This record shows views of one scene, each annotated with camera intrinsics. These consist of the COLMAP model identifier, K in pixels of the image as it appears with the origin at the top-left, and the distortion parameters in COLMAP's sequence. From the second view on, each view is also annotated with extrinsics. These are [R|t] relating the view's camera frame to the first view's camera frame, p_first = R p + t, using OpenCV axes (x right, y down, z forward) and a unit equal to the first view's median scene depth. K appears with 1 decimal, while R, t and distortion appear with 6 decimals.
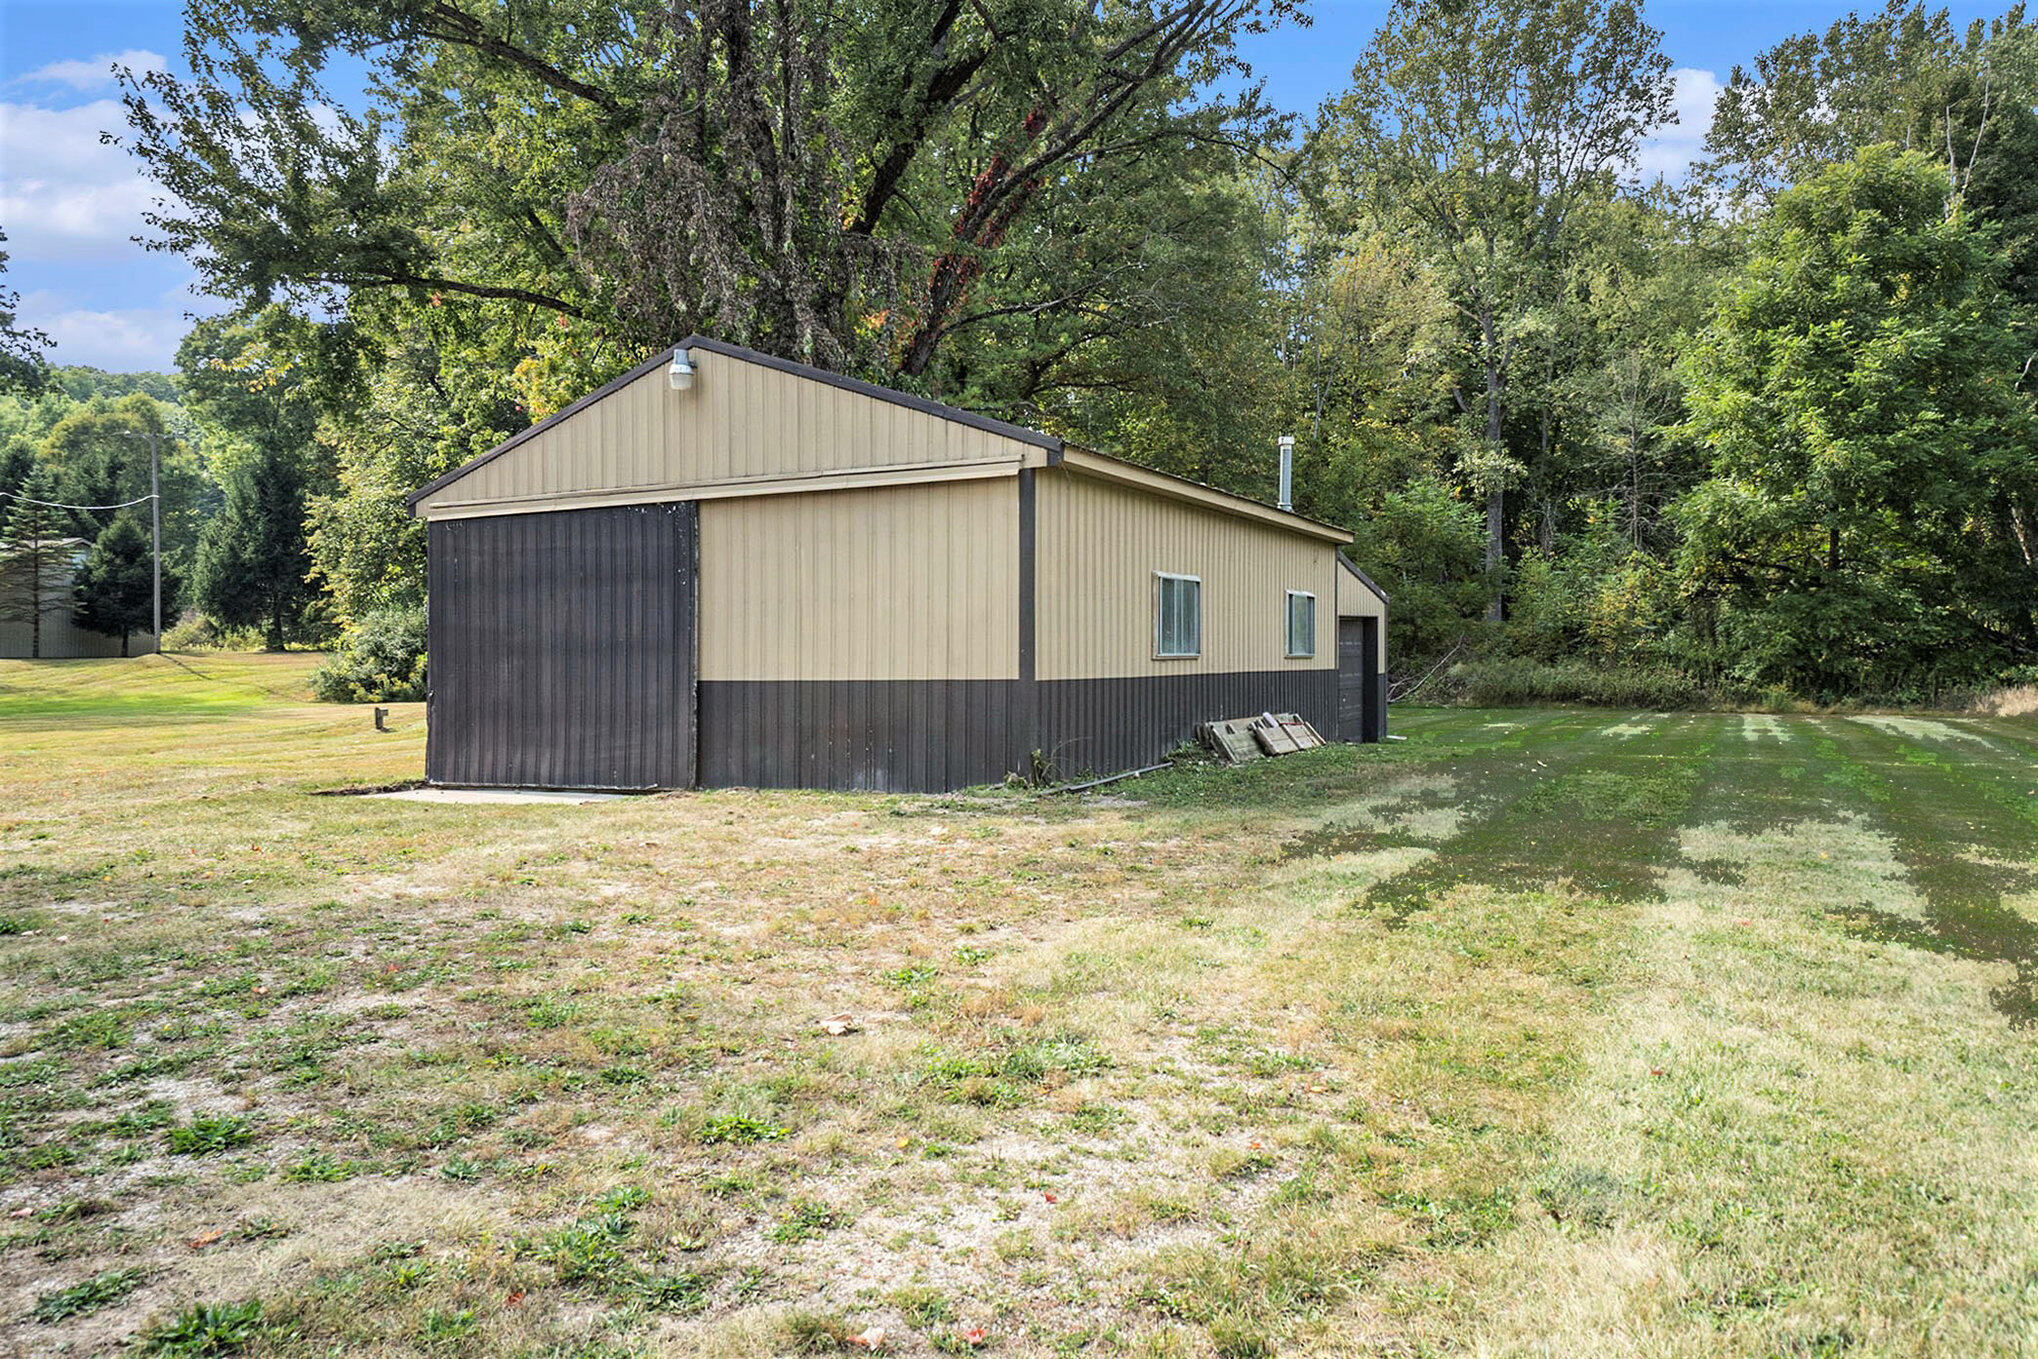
lens RADIAL K [[1442.0, 0, 1019.0], [0, 1442.0, 679.5], [0, 0, 1]] dist [-0.000965, 0.062600]
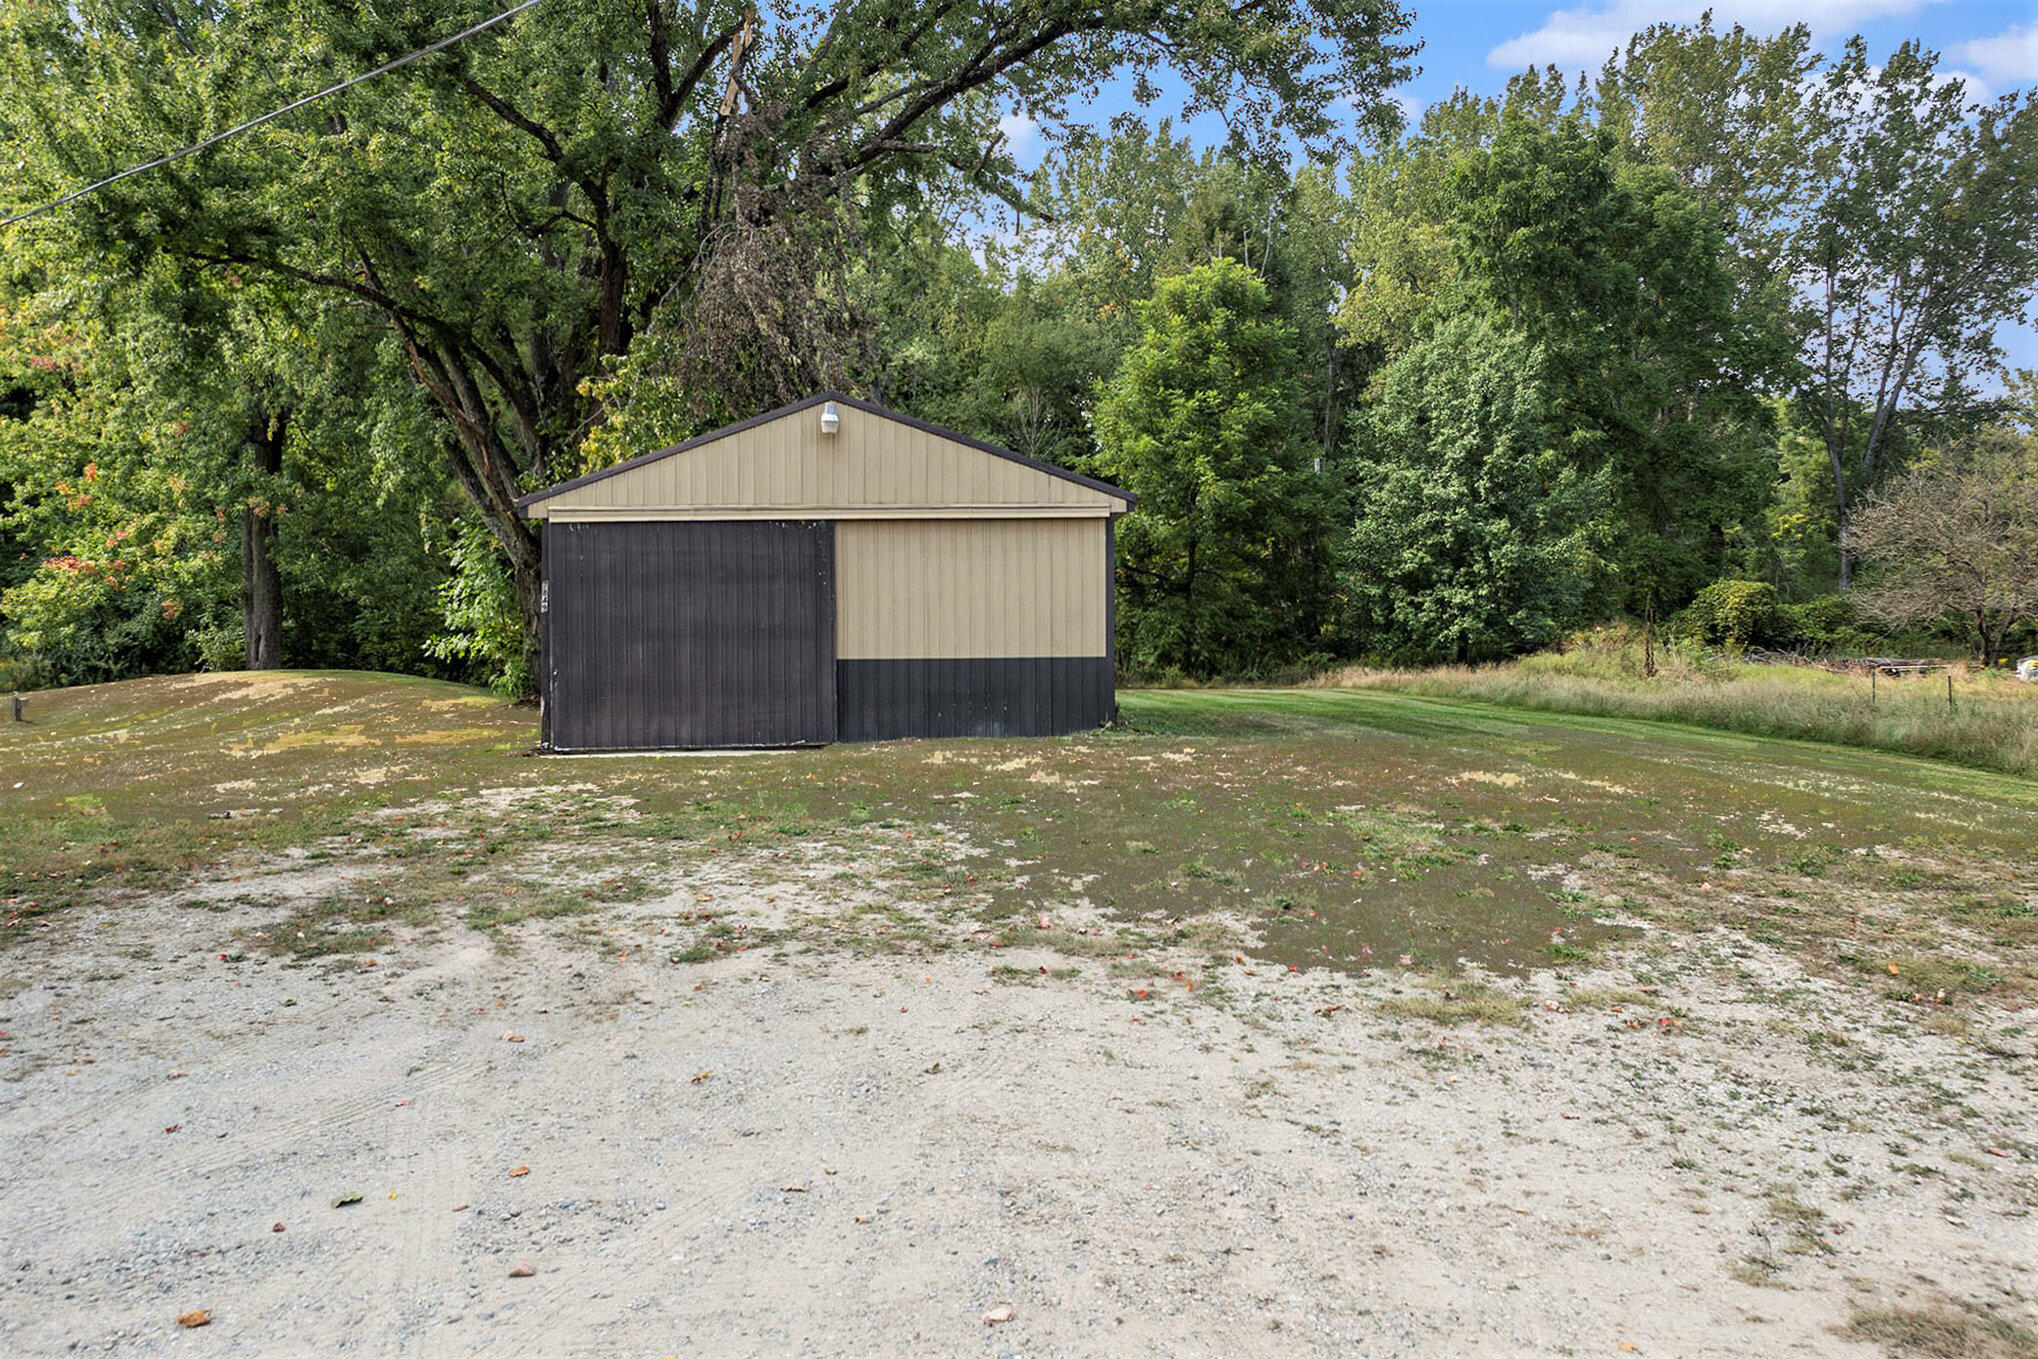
lens RADIAL K [[1442.0, 0, 1019.0], [0, 1442.0, 679.5], [0, 0, 1]] dist [-0.000965, 0.062600]
pose [[0.880561, -0.009951, 0.473829, -0.681481], [0.006508, 0.999939, 0.008906, 0.008553], [-0.473889, -0.004758, 0.880572, -0.217203]]
